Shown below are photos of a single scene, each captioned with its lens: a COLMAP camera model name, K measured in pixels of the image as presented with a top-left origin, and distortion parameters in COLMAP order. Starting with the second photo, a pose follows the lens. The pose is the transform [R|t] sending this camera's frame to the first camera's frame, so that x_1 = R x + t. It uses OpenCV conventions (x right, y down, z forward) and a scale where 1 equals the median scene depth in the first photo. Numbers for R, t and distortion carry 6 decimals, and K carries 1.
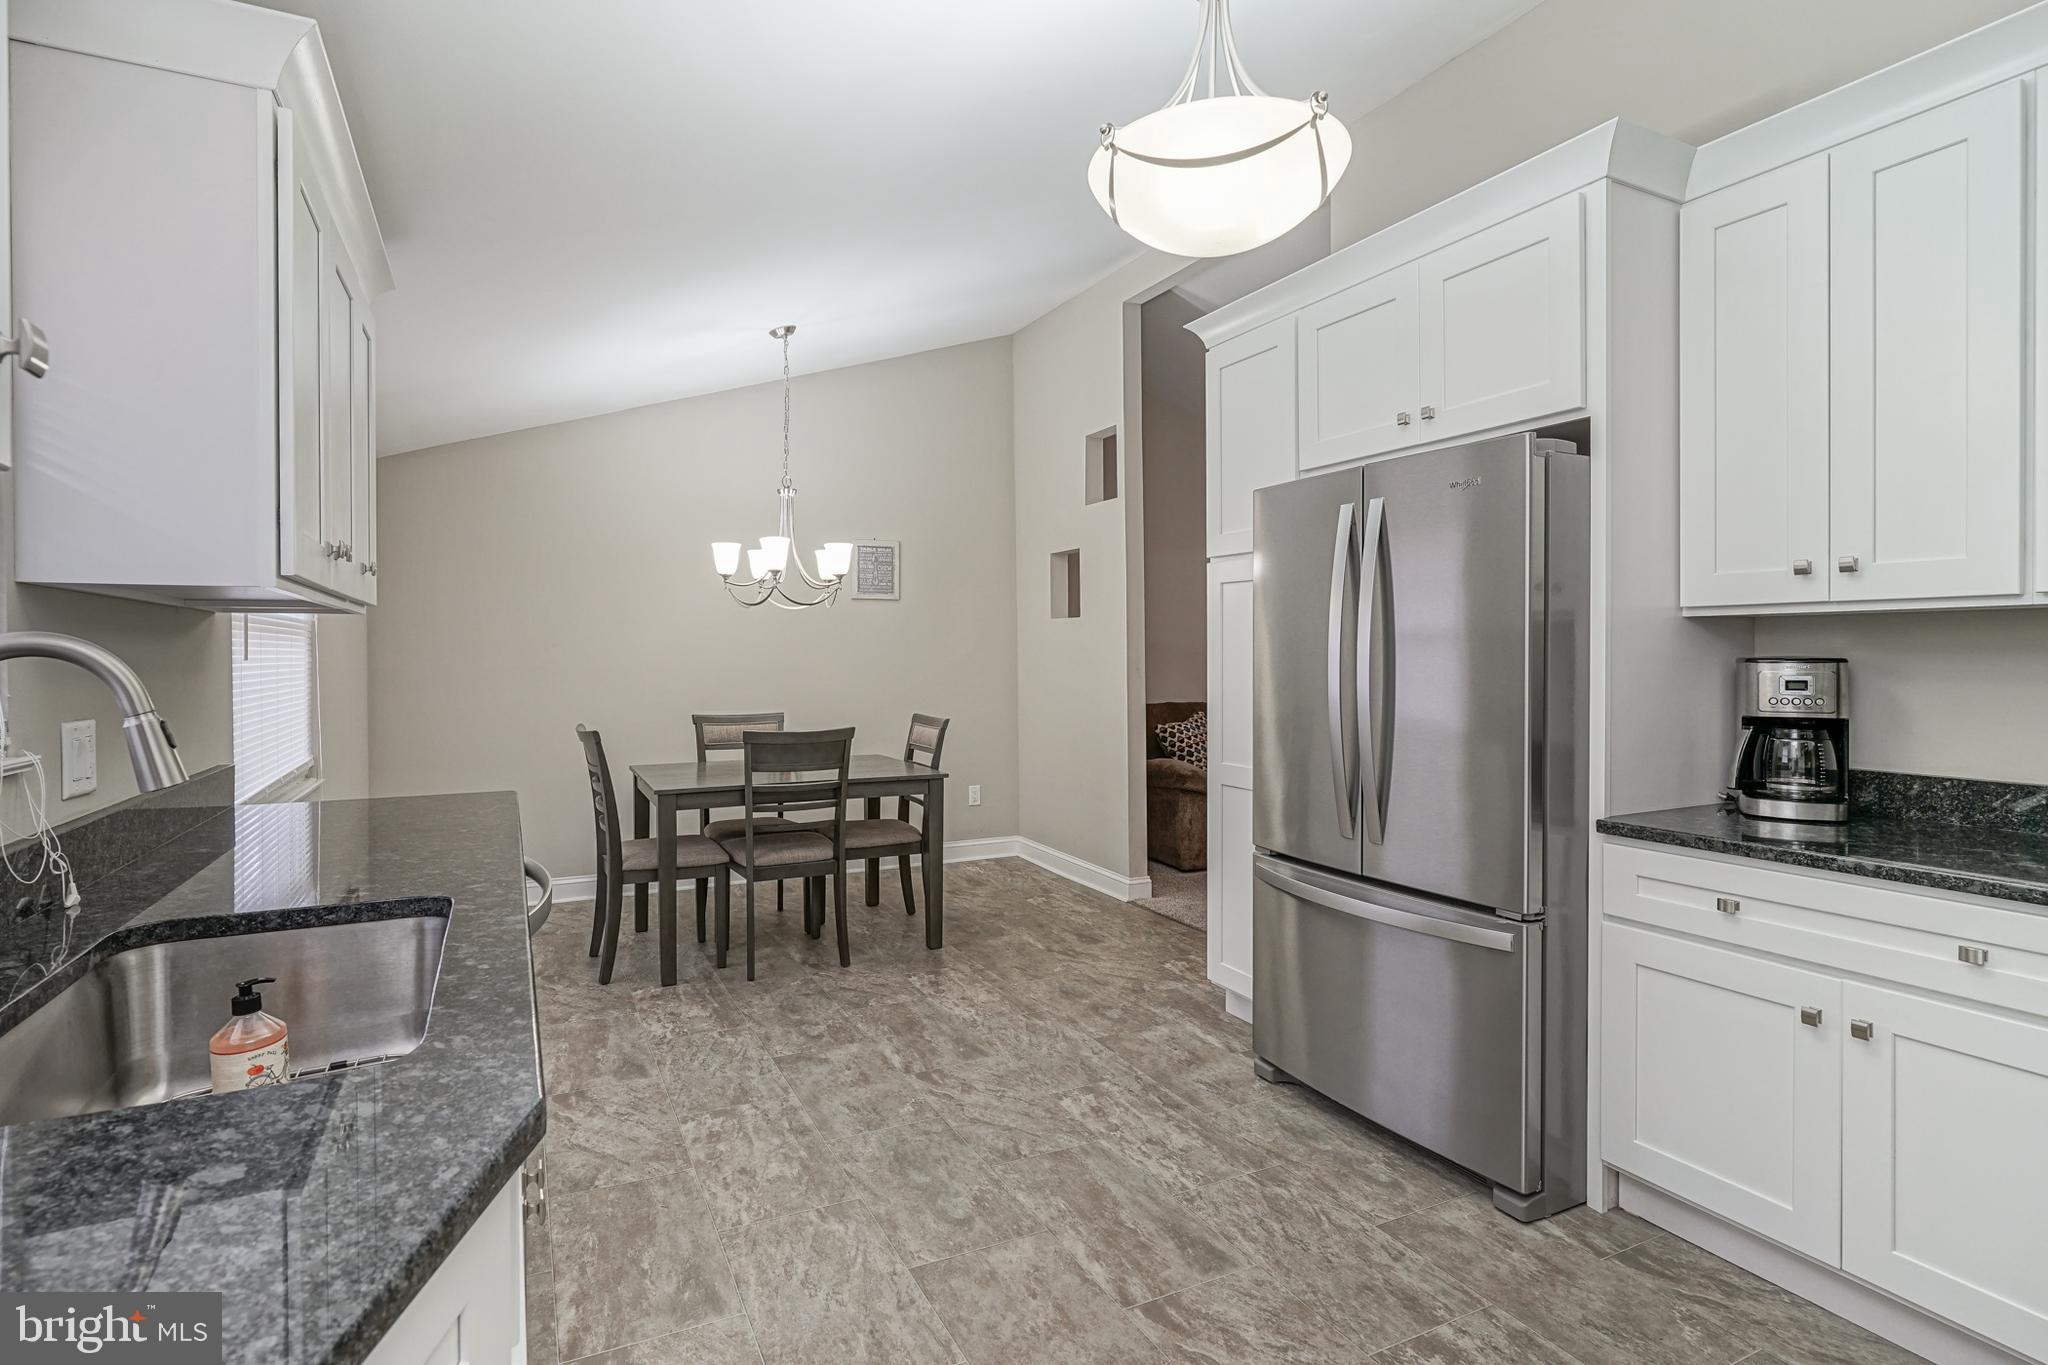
lens RADIAL K [[1000.4, 0, 981.2], [0, 1000.4, 652.4], [0, 0, 1]] dist [-0.001537, 0.000081]
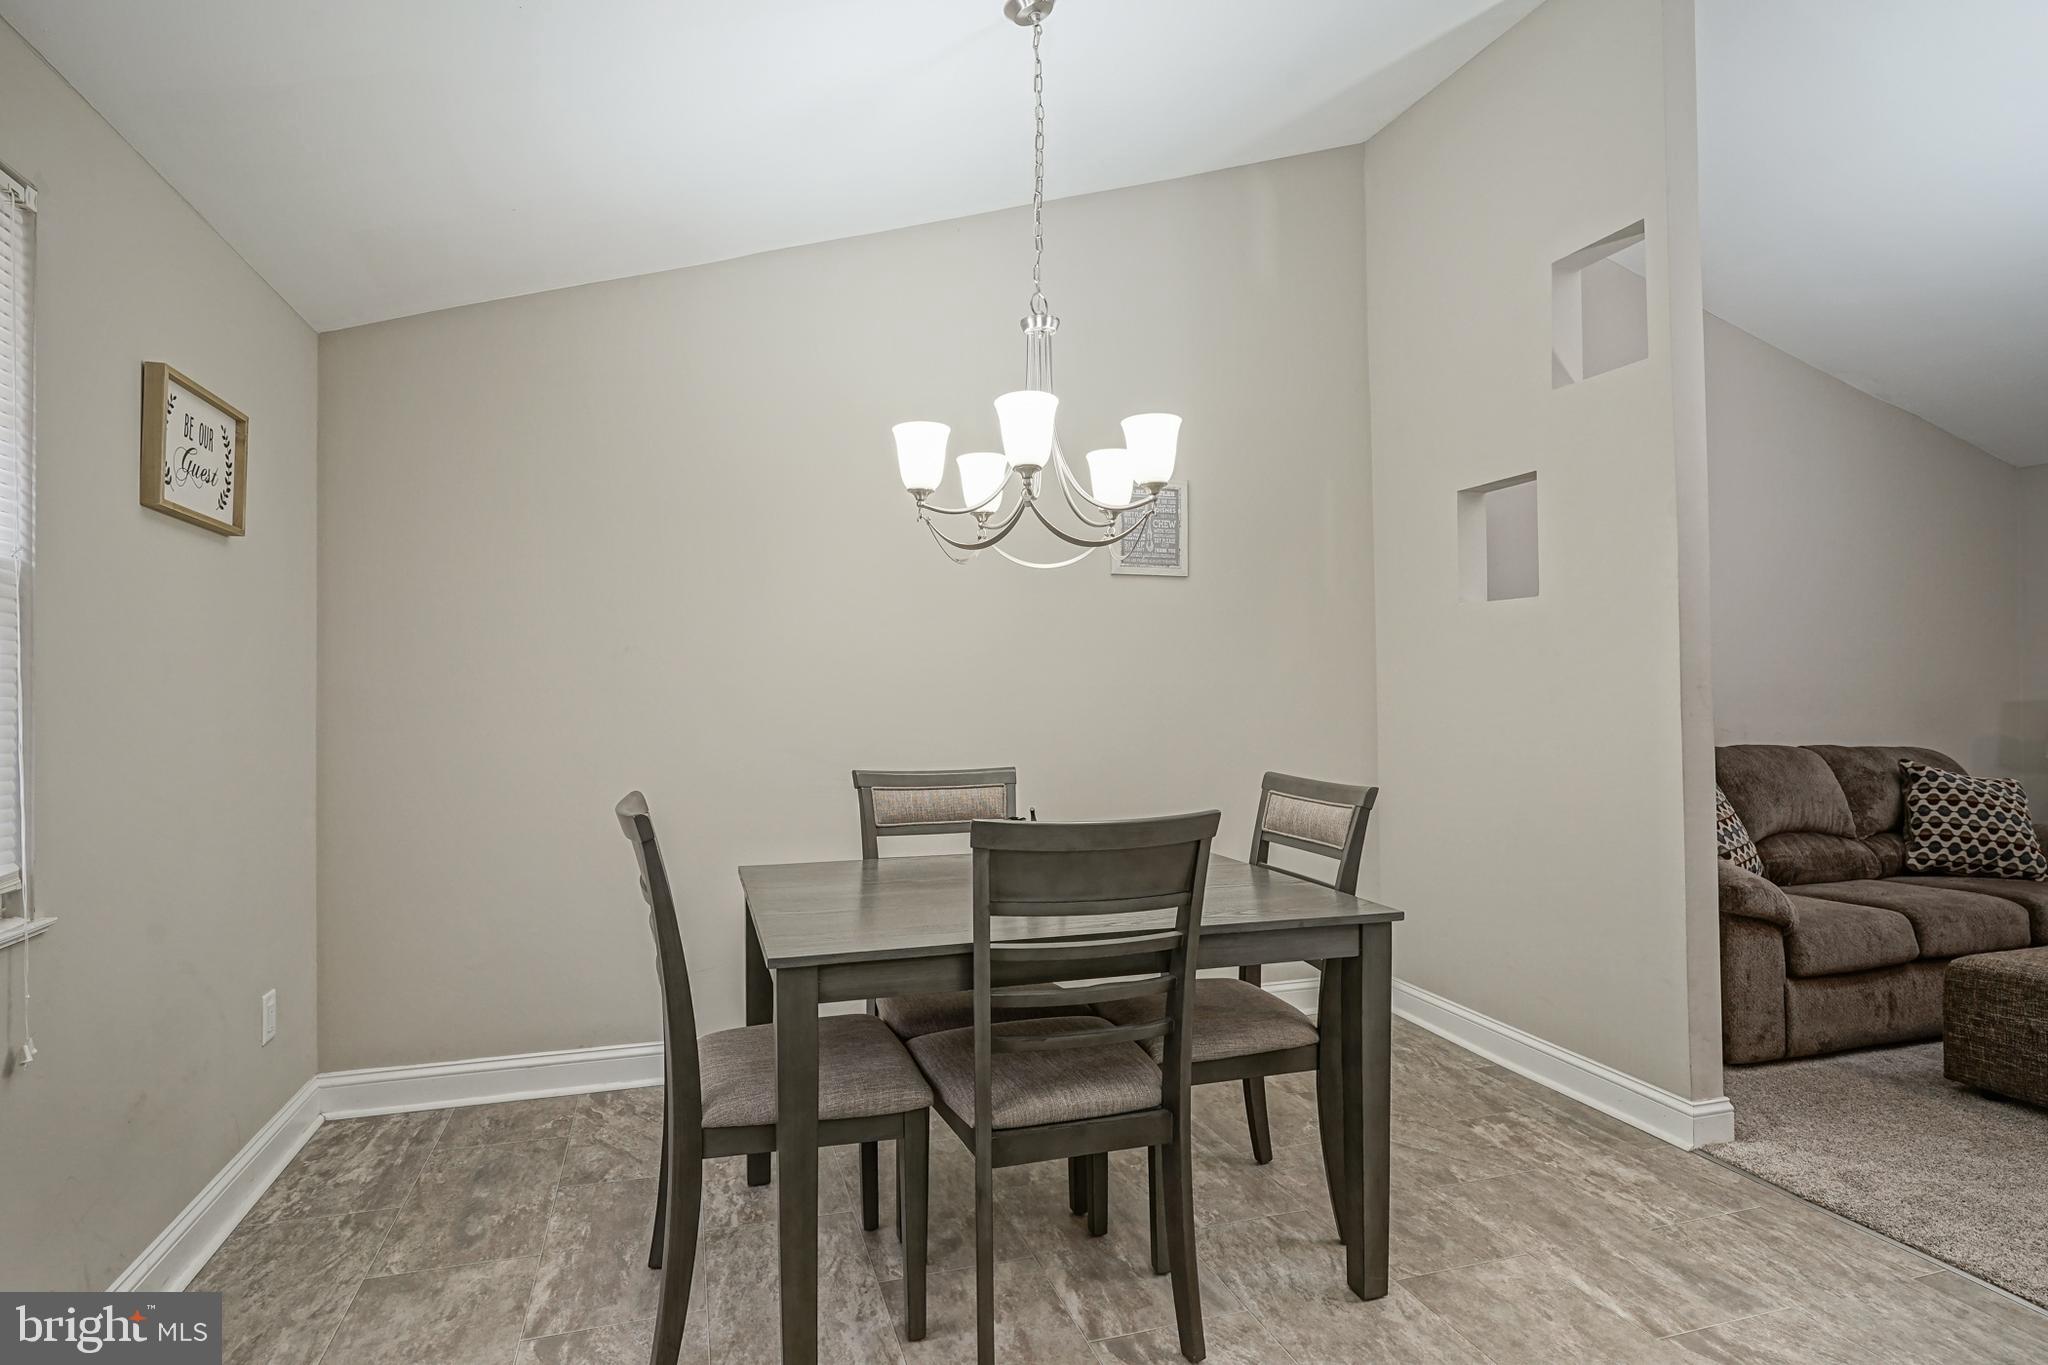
lens RADIAL K [[1027.0, 0, 988.3], [0, 1027.0, 678.2], [0, 0, 1]] dist [-0.004526, 0.000819]
pose [[0.988989, -0.001278, -0.147980, -0.153706], [-0.000492, 0.999929, -0.011924, 0.021921], [0.147985, 0.011865, 0.988918, 0.527221]]
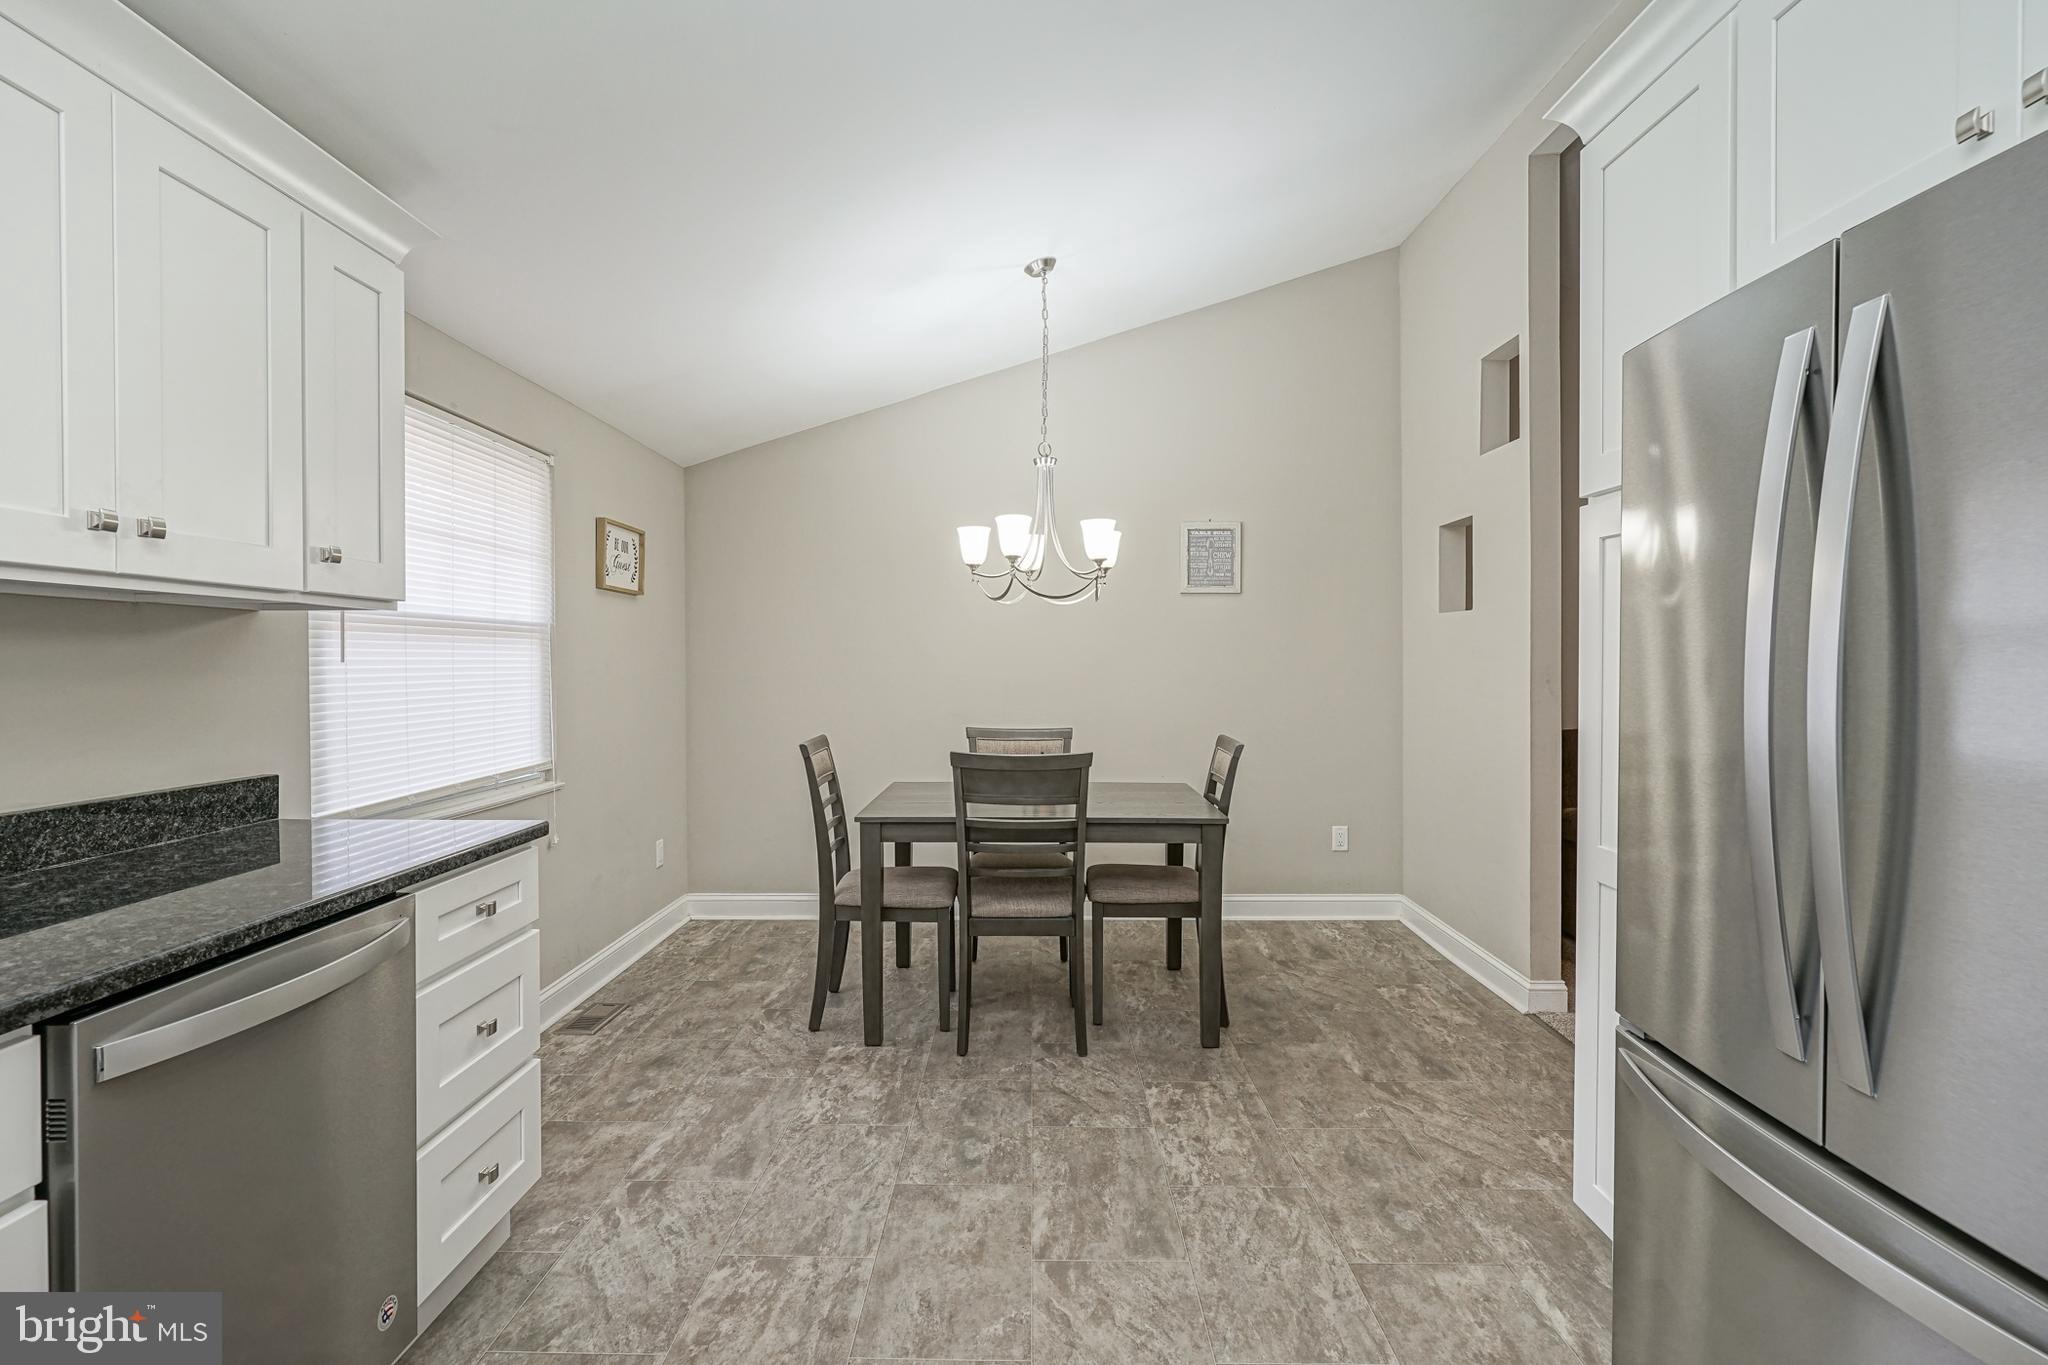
lens RADIAL K [[987.0, 0, 1022.2], [0, 987.0, 671.8], [0, 0, 1]] dist [-0.005686, 0.000120]
pose [[0.900539, 0.009403, -0.434674, 0.152483], [-0.003687, 0.999895, 0.013993, 0.001357], [0.434760, -0.010999, 0.900479, 0.275513]]
